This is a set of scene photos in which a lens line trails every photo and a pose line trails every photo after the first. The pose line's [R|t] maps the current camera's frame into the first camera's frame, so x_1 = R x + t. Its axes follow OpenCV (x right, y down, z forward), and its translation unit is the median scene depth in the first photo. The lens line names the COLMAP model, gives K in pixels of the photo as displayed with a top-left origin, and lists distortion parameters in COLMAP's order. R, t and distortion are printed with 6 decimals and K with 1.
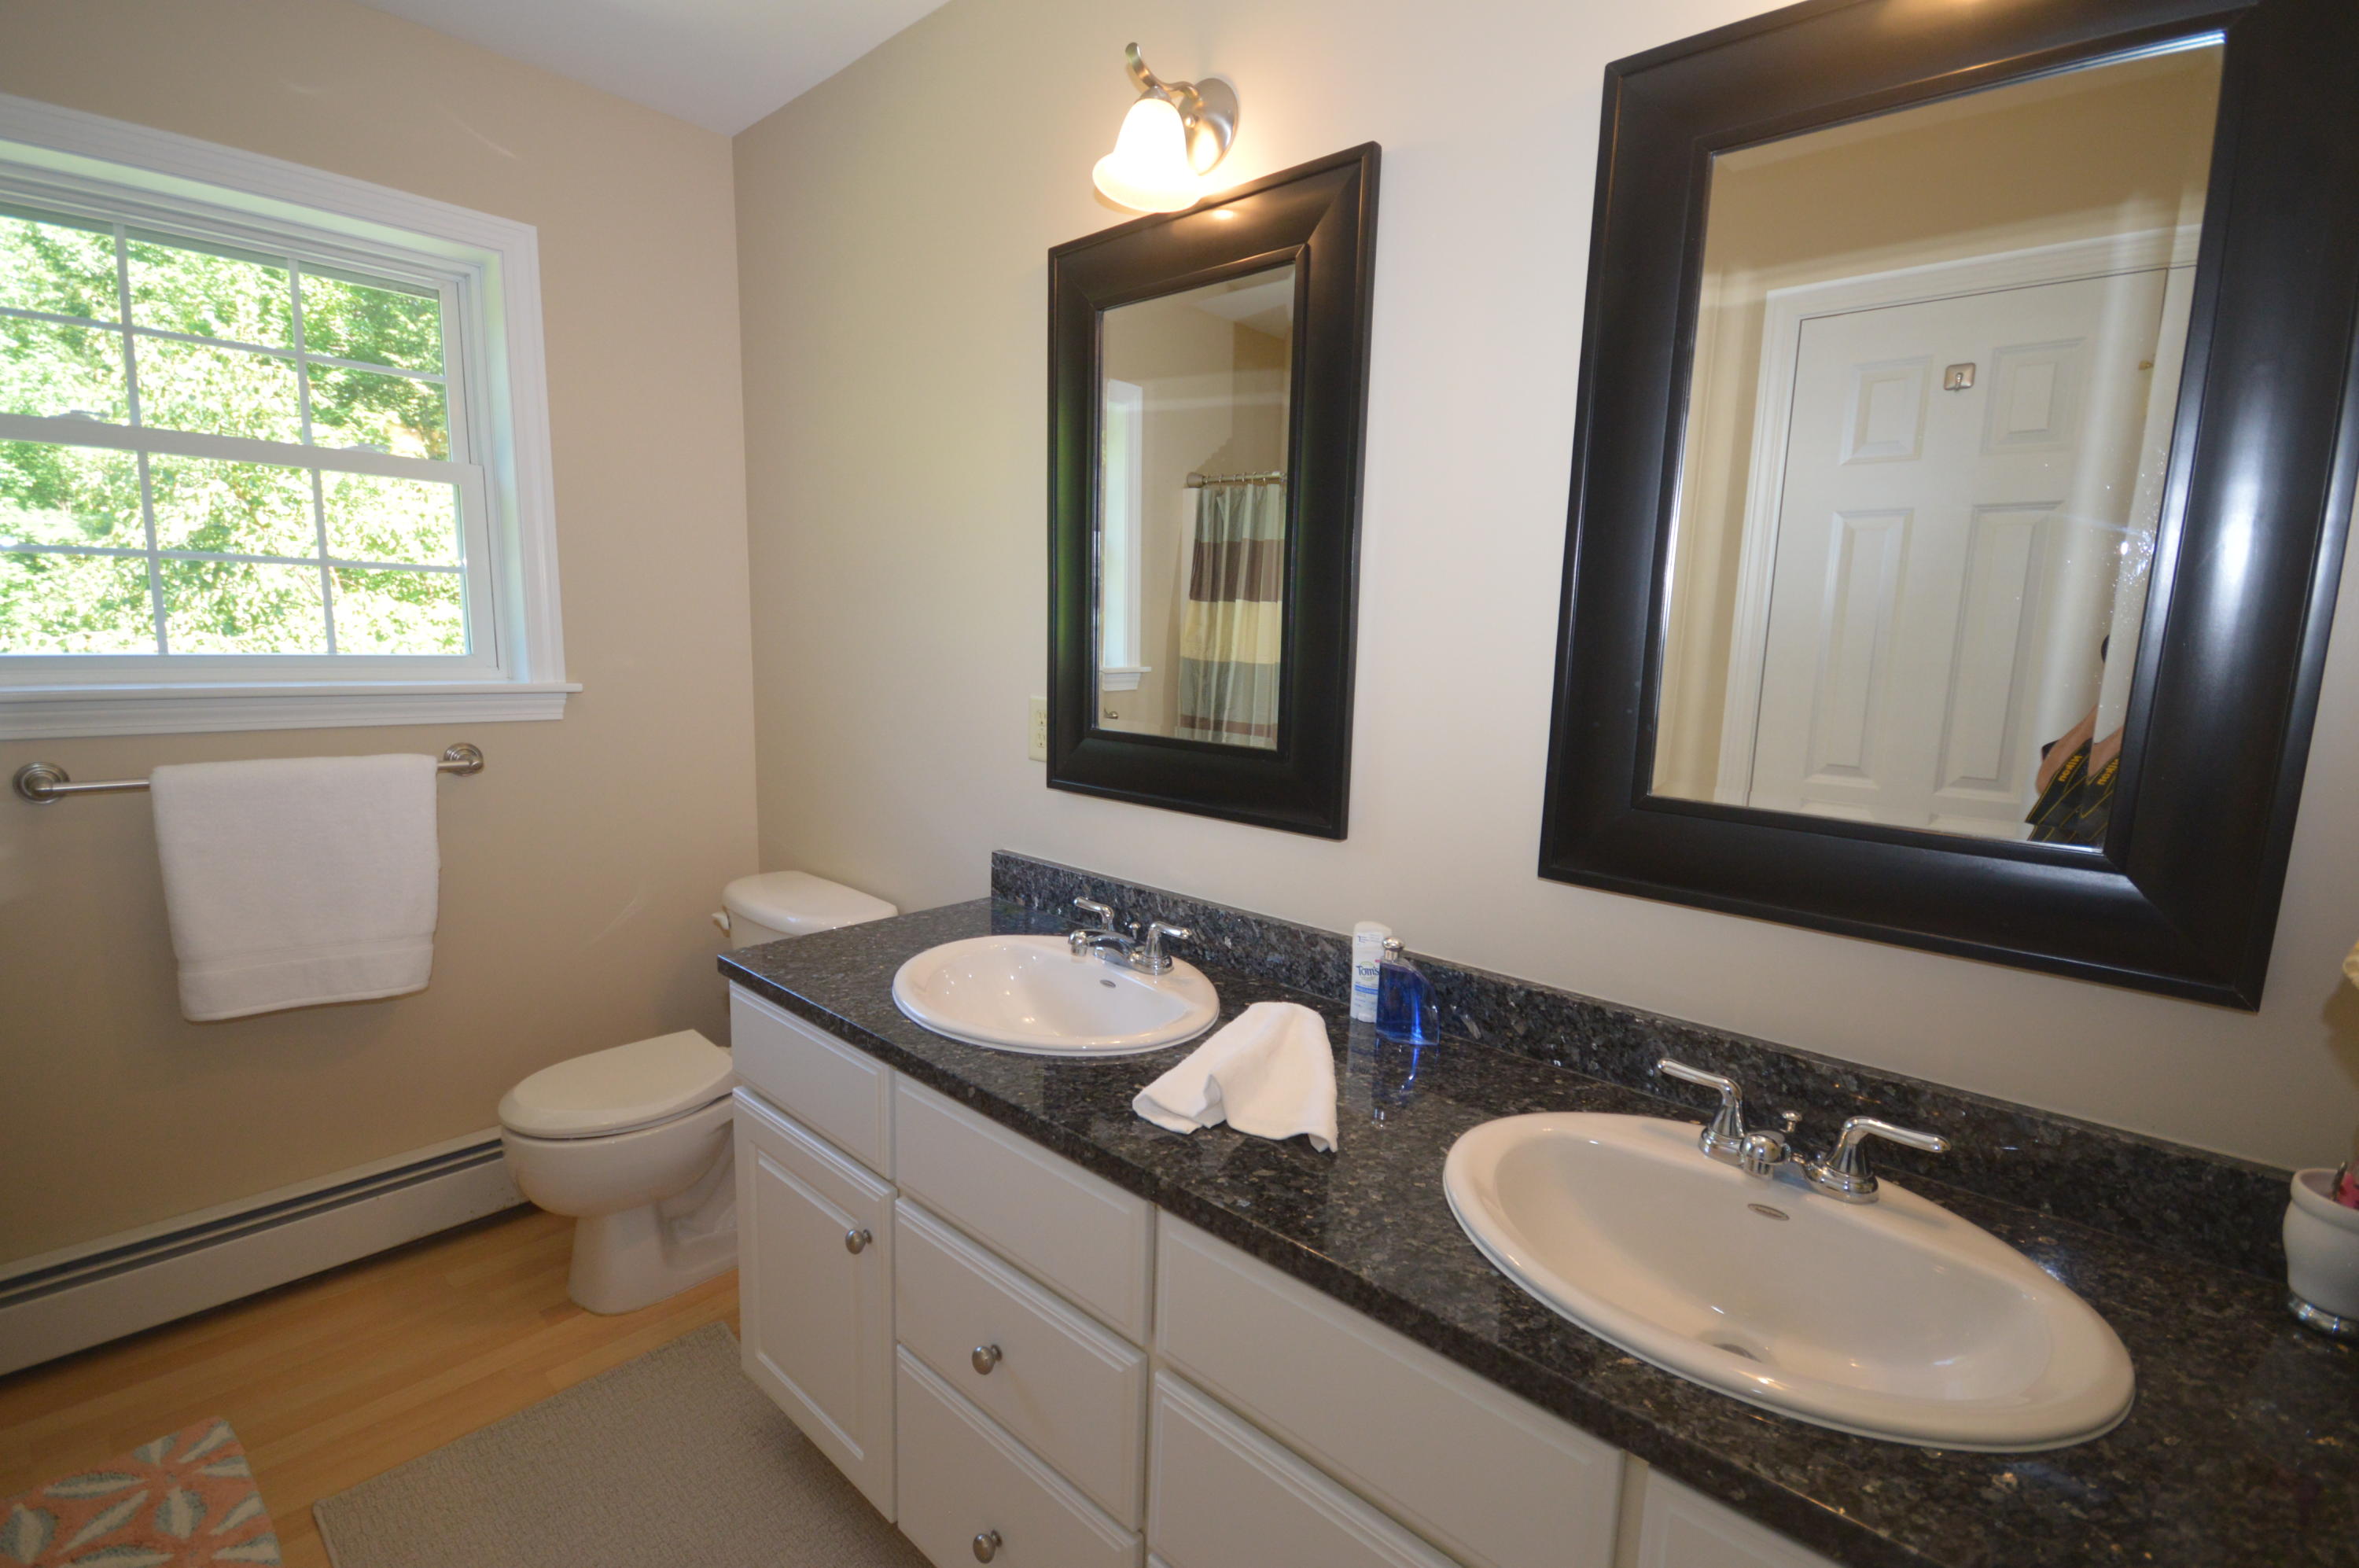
lens RADIAL K [[1053.5, 0, 1177.8], [0, 1053.5, 802.2], [0, 0, 1]] dist [0.003123, 0.000121]
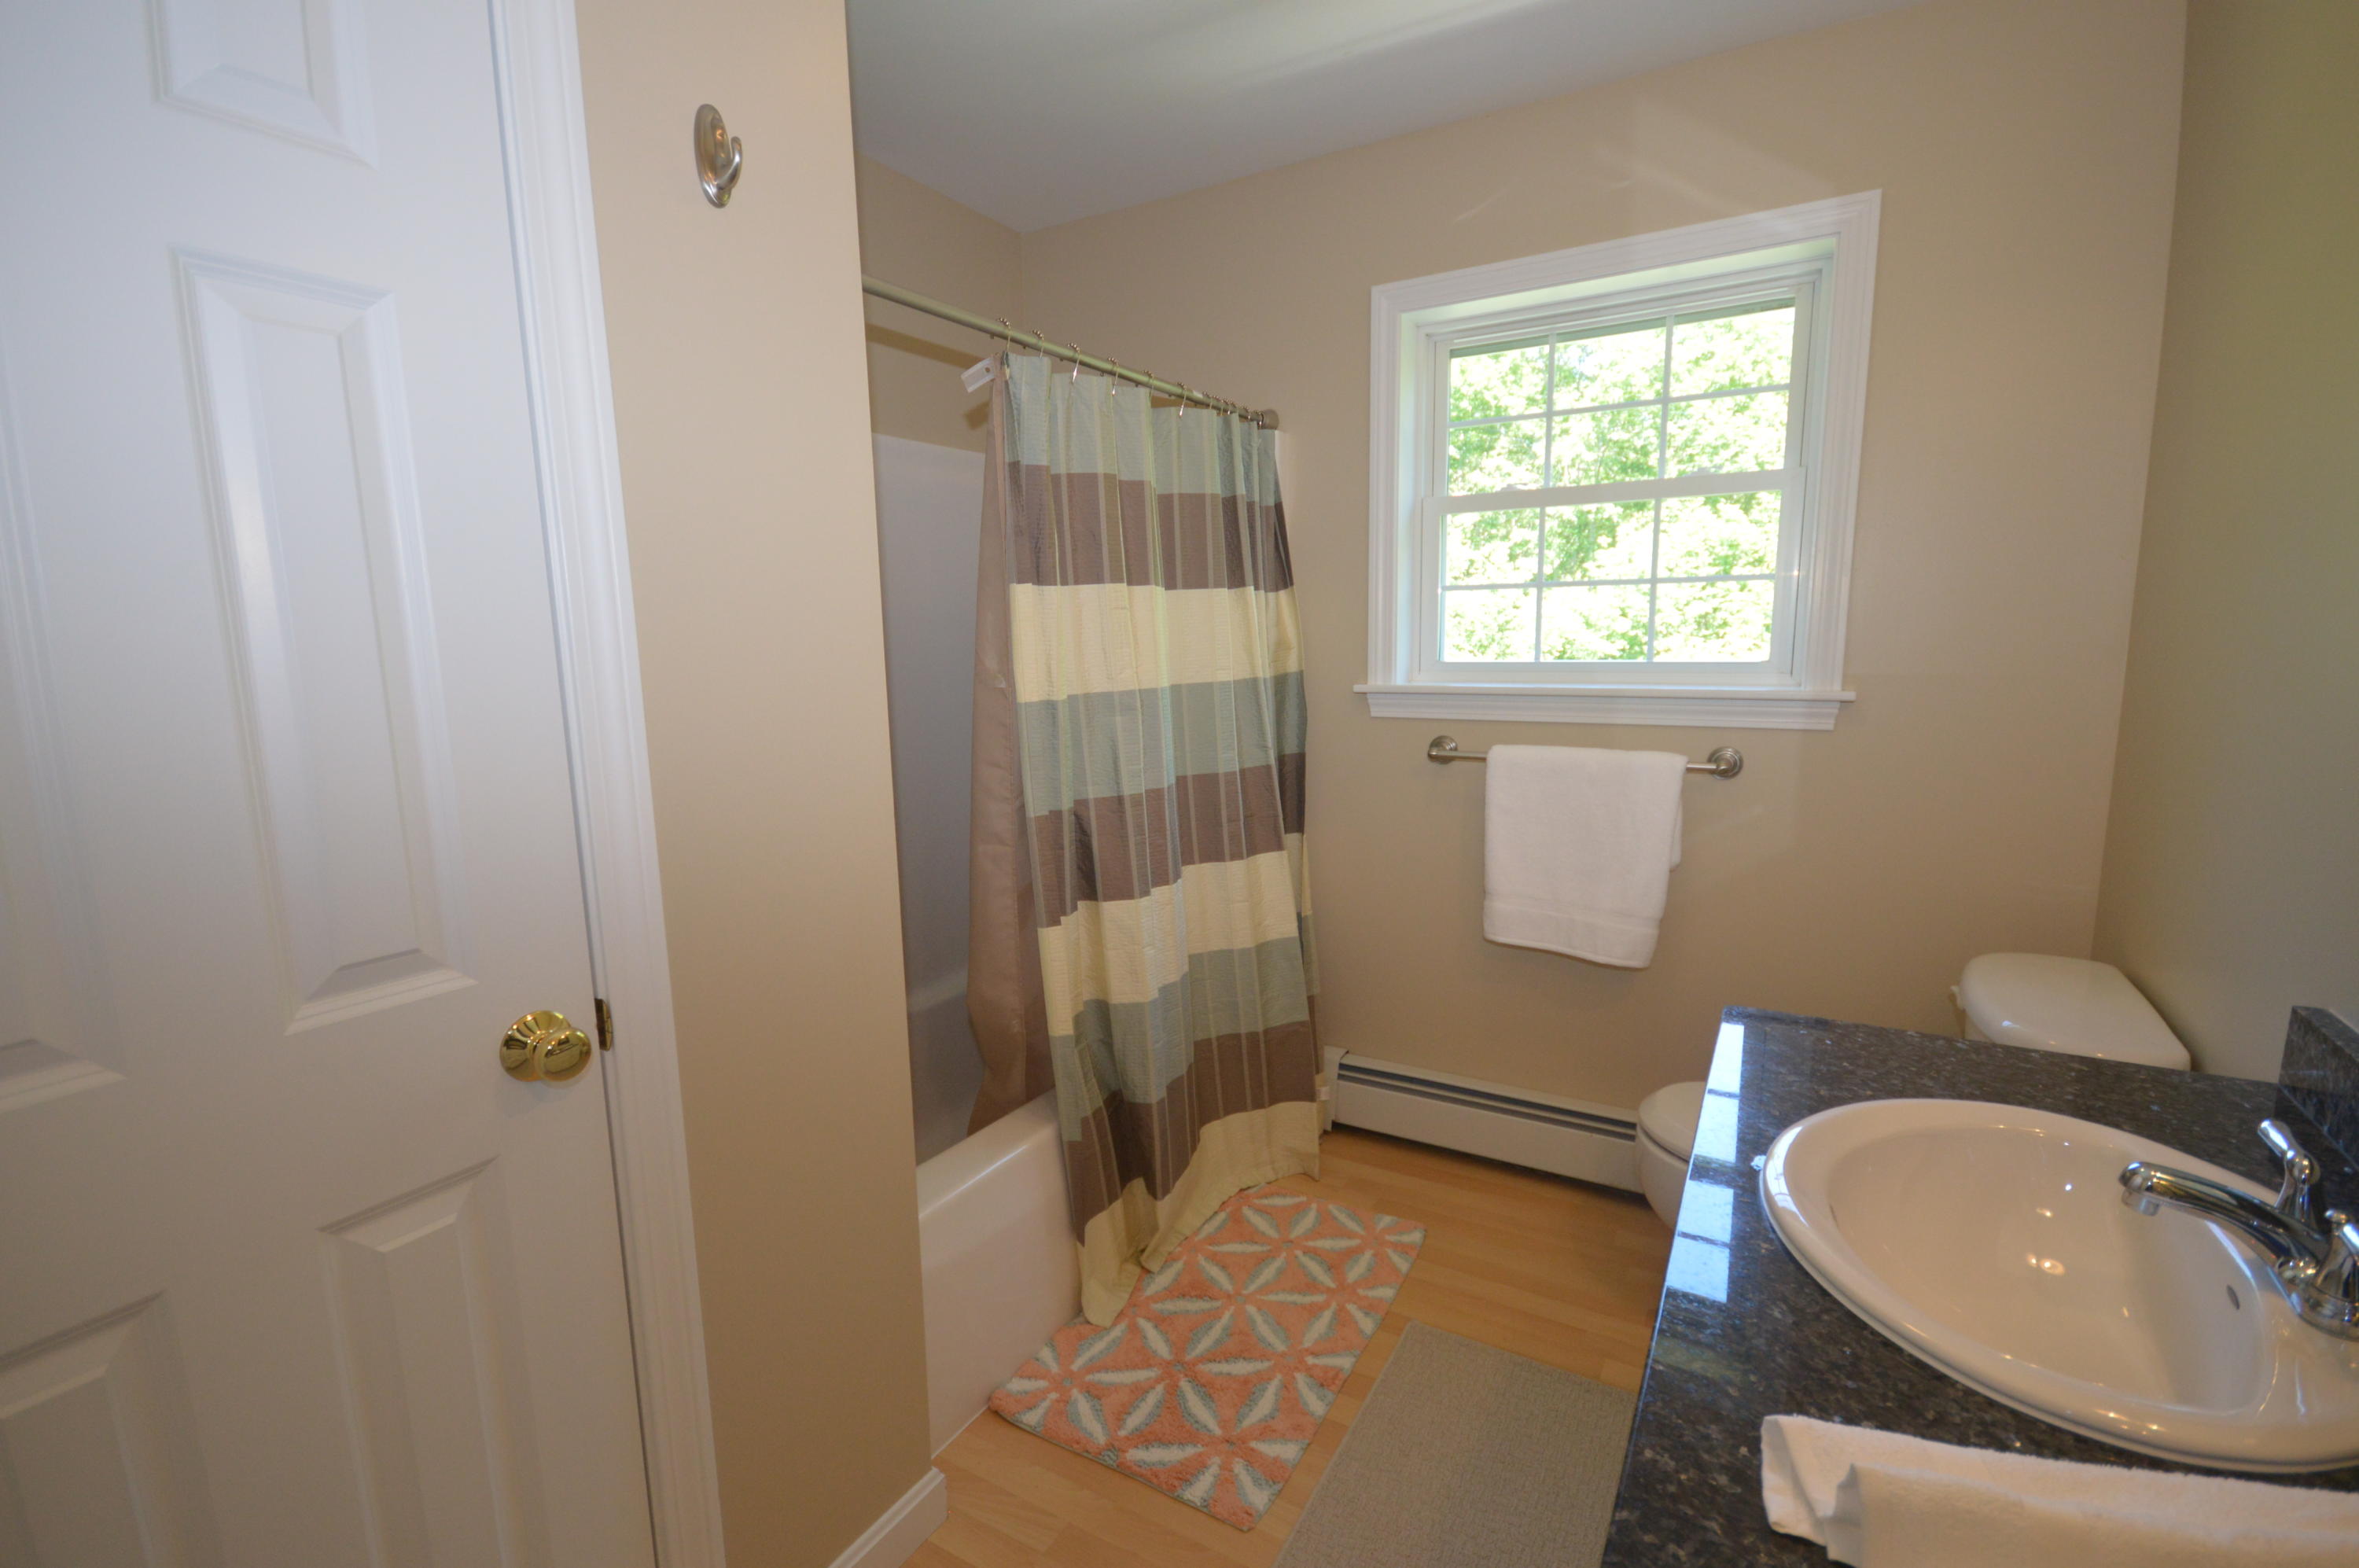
lens RADIAL K [[1053.5, 0, 1177.8], [0, 1053.5, 802.2], [0, 0, 1]] dist [0.003123, 0.000121]
pose [[0.228111, 0.126176, -0.965425, 0.235128], [-0.128479, 0.986797, 0.098612, -0.042453], [0.965121, 0.101543, 0.241310, 0.290310]]
